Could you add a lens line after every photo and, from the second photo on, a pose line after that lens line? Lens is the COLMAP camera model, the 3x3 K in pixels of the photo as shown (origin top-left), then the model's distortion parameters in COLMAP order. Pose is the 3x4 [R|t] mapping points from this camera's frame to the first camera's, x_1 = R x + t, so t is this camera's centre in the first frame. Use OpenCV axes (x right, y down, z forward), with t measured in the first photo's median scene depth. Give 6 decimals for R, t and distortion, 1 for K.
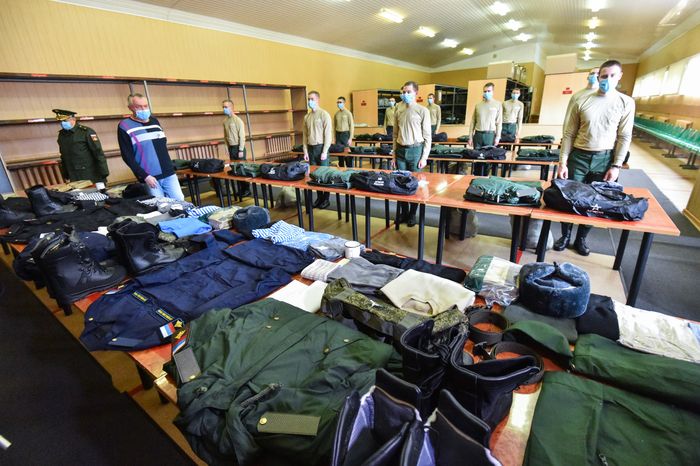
lens RADIAL K [[317.8, 0, 350.0], [0, 317.8, 233.0], [0, 0, 1]] dist [0.000464, -0.020094]
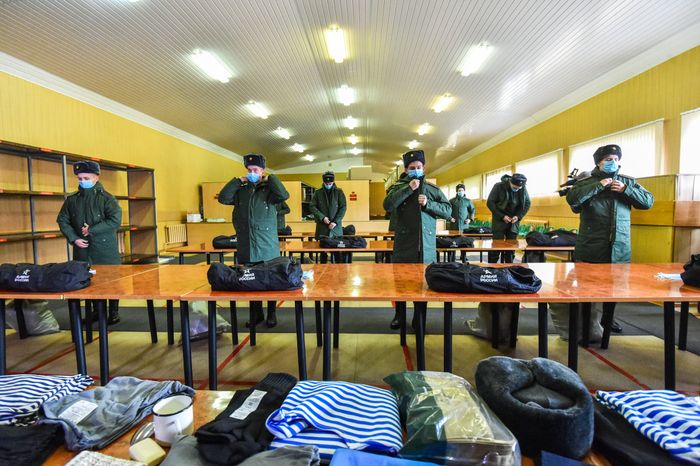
lens RADIAL K [[333.3, 0, 350.0], [0, 333.3, 233.0], [0, 0, 1]] dist [0.001852, 0.000226]
pose [[0.857302, -0.002667, 0.514806, -0.134684], [0.160203, 0.951718, -0.261855, -0.030694], [-0.489252, 0.306963, 0.816337, 0.152658]]
